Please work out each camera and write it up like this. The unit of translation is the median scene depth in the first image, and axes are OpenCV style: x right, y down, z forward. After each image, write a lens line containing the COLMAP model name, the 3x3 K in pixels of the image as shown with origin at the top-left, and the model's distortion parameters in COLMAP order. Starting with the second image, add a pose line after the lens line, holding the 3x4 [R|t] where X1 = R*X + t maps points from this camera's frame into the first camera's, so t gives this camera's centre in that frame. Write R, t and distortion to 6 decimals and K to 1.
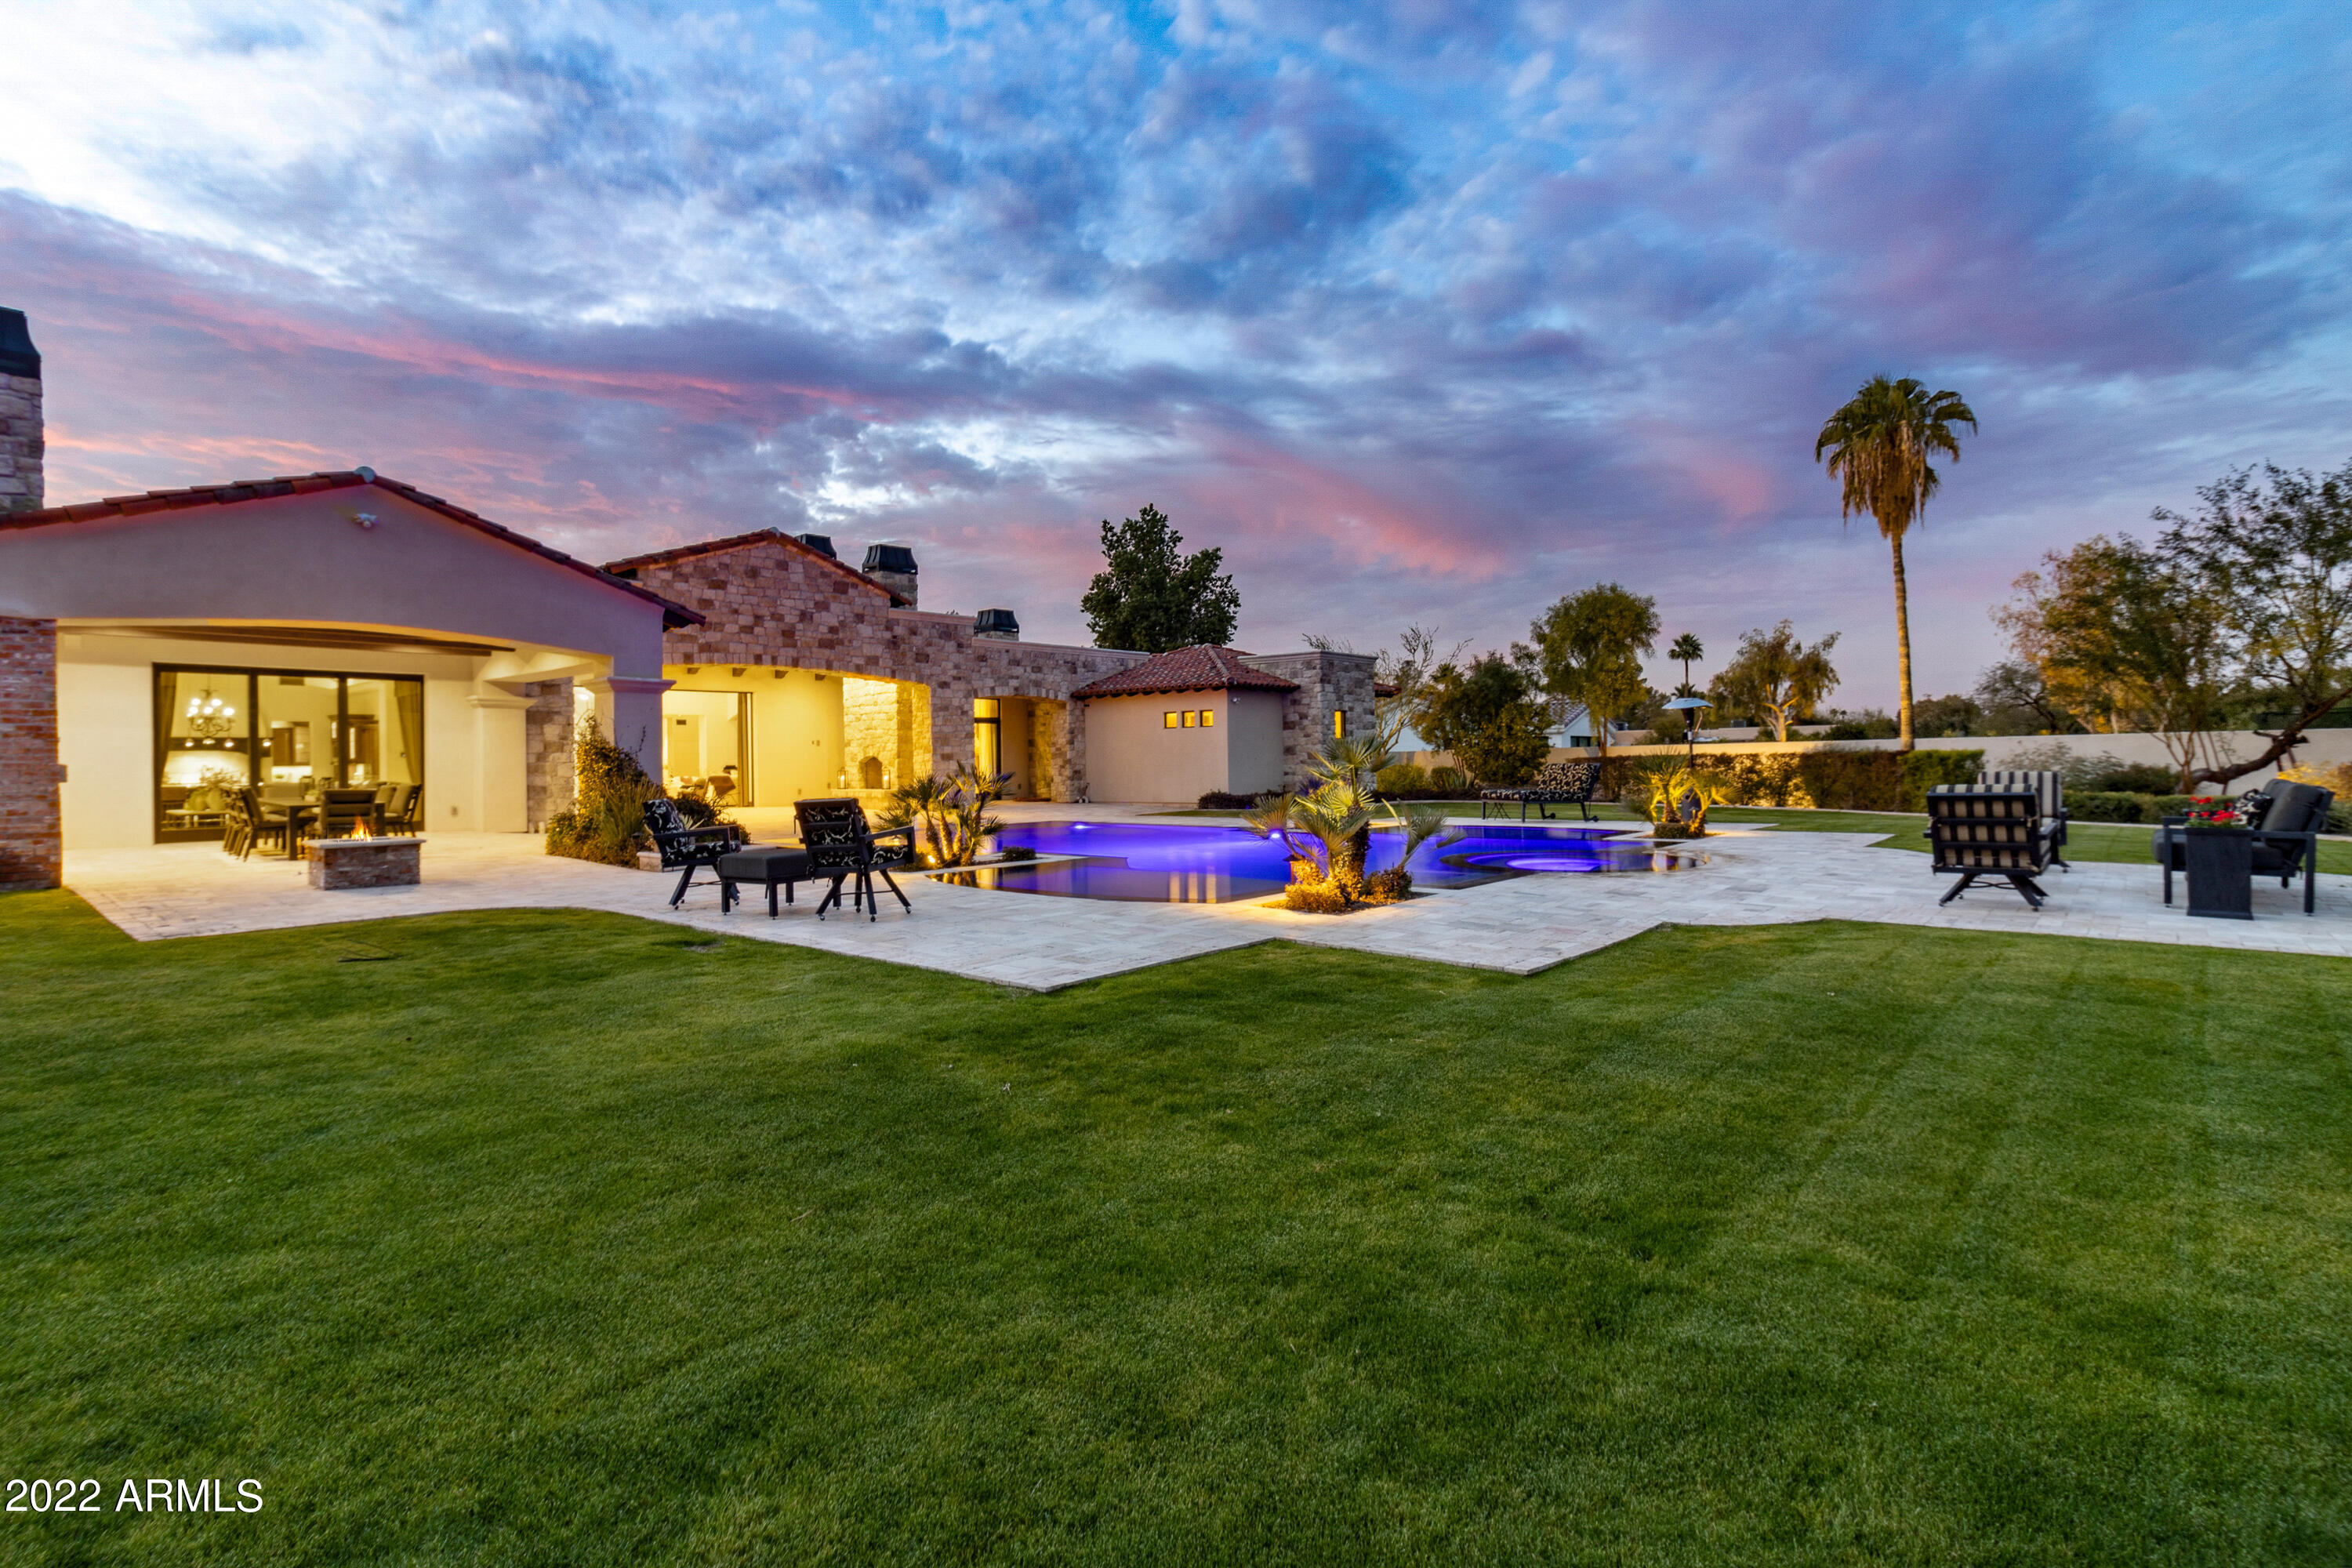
lens RADIAL K [[1092.6, 0, 1175.2], [0, 1092.6, 766.5], [0, 0, 1]] dist [0.002316, 0.000442]
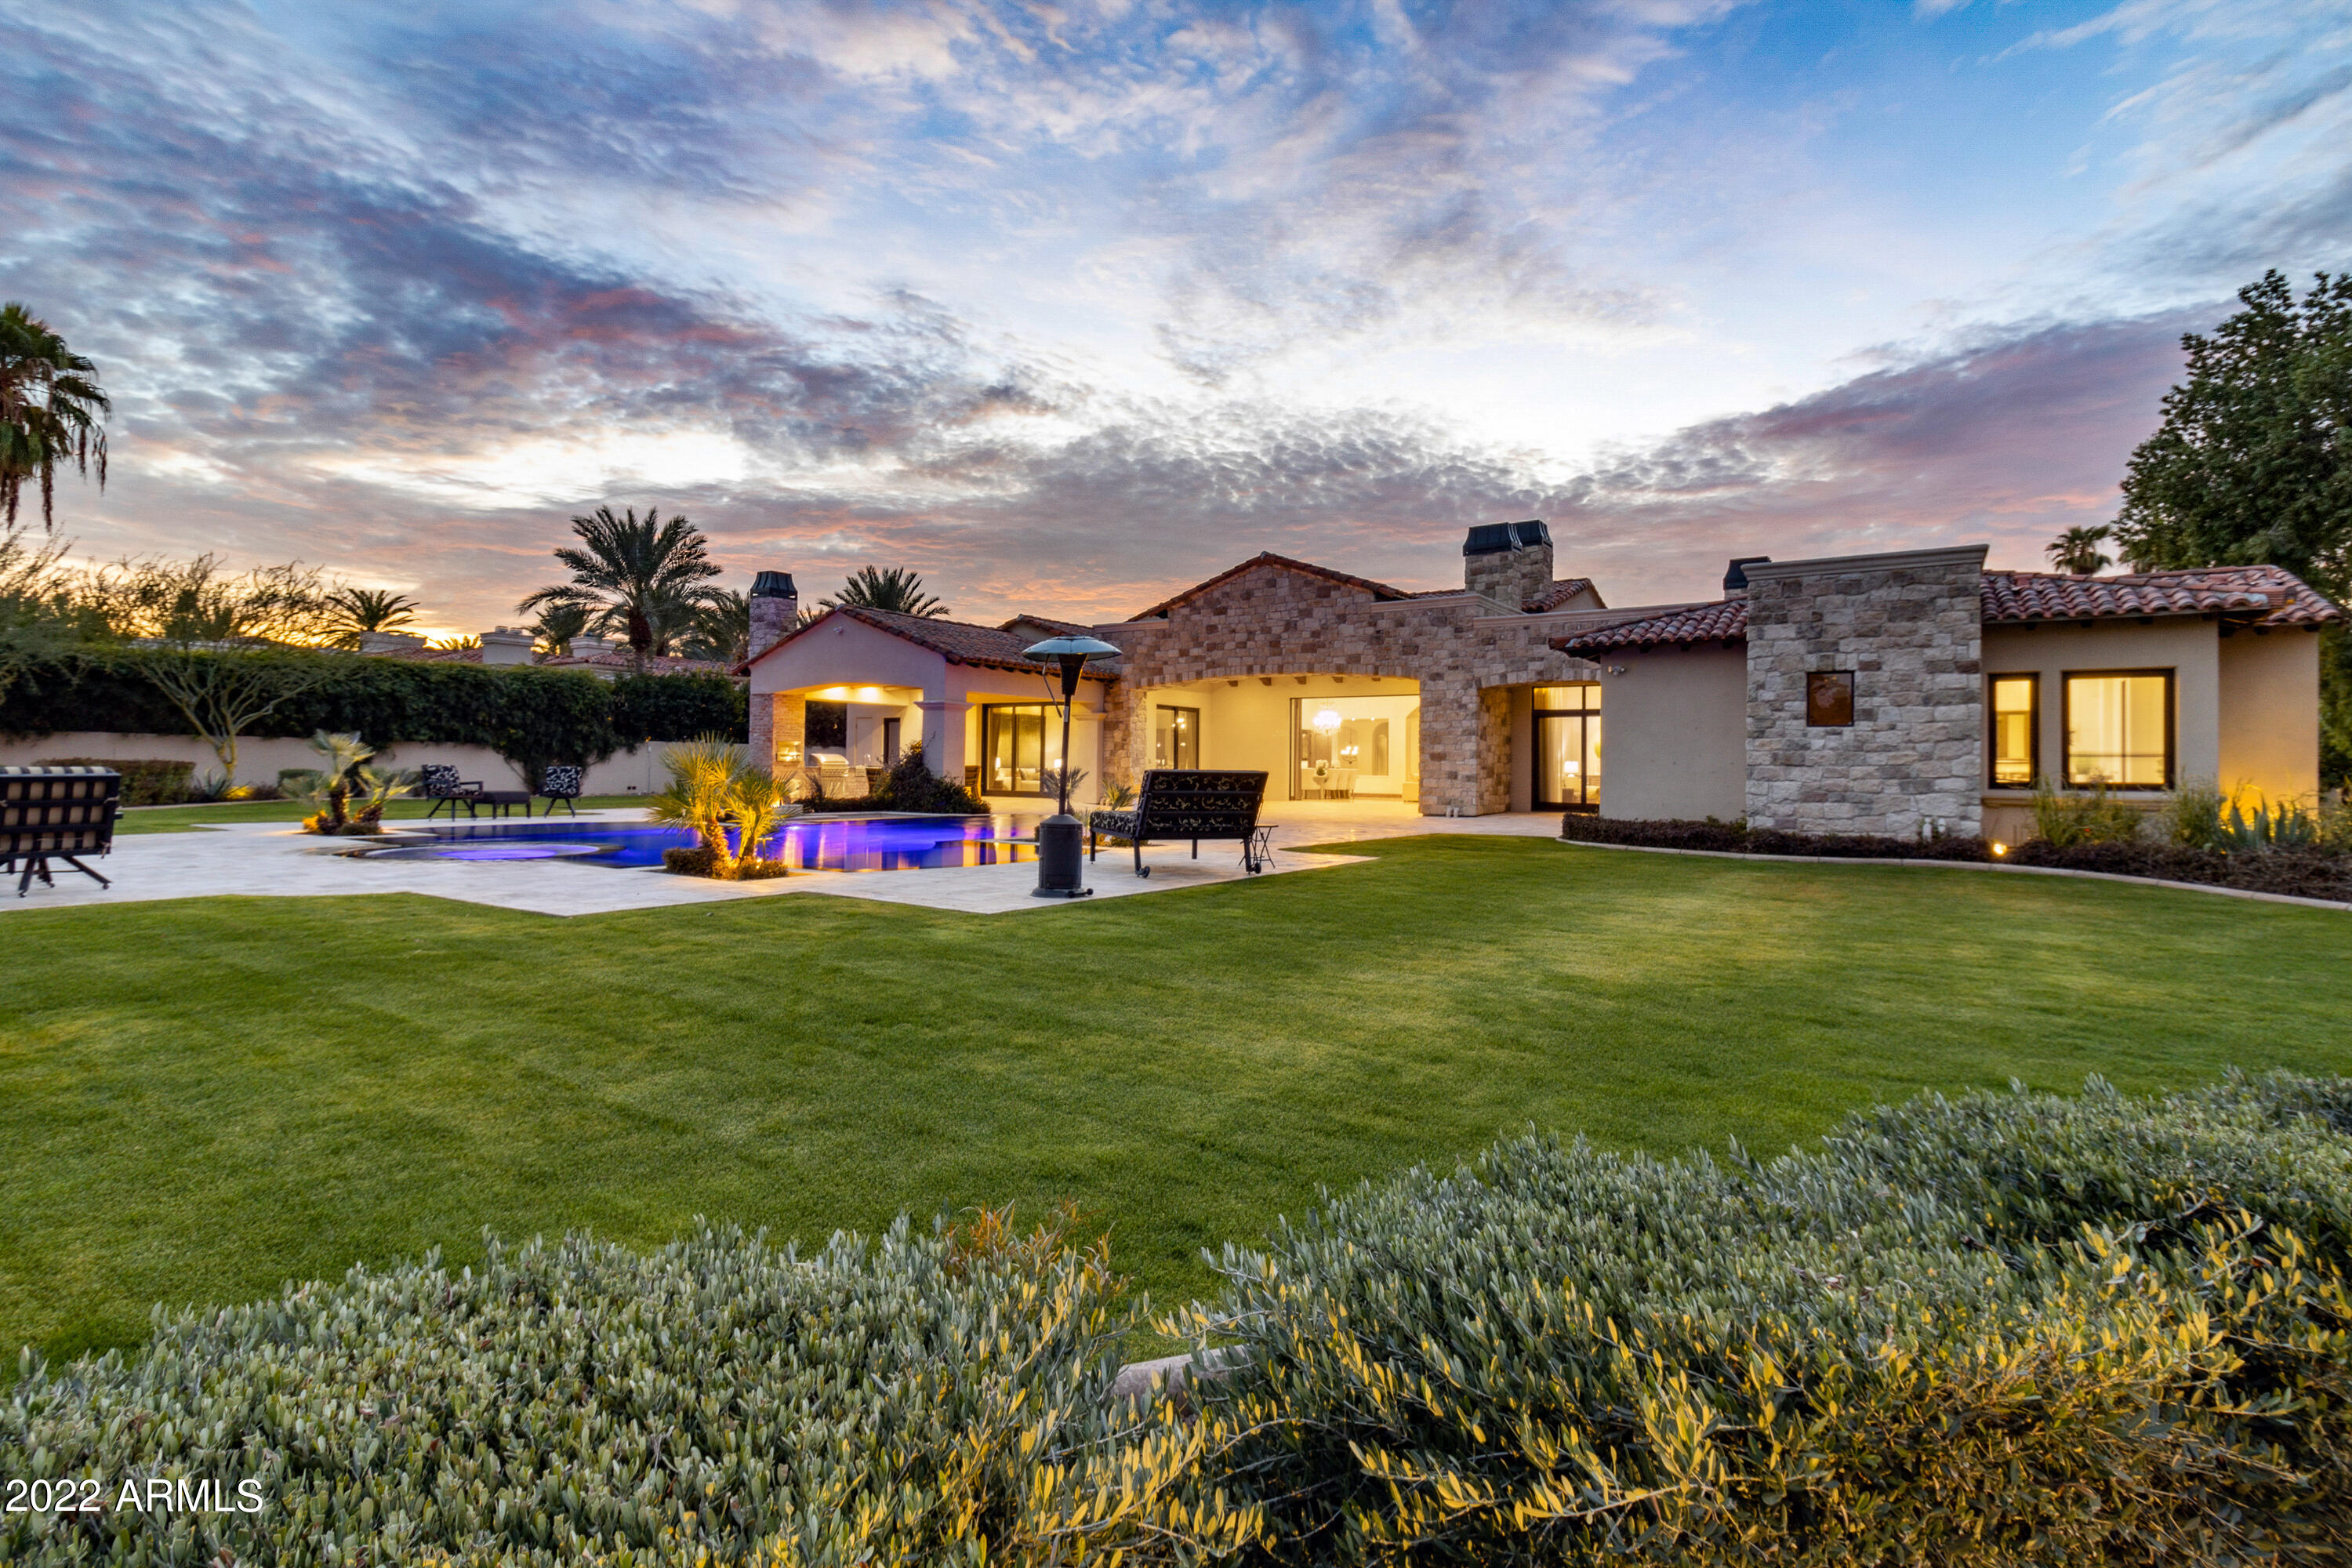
lens RADIAL K [[1119.1, 0, 1192.8], [0, 1119.1, 750.4], [0, 0, 1]] dist [0.006462, 0.000155]
pose [[0.141800, -0.000058, -0.989895, 0.707437], [-0.018514, 0.999825, -0.002710, -0.008174], [0.989722, 0.018712, 0.141775, 0.708643]]
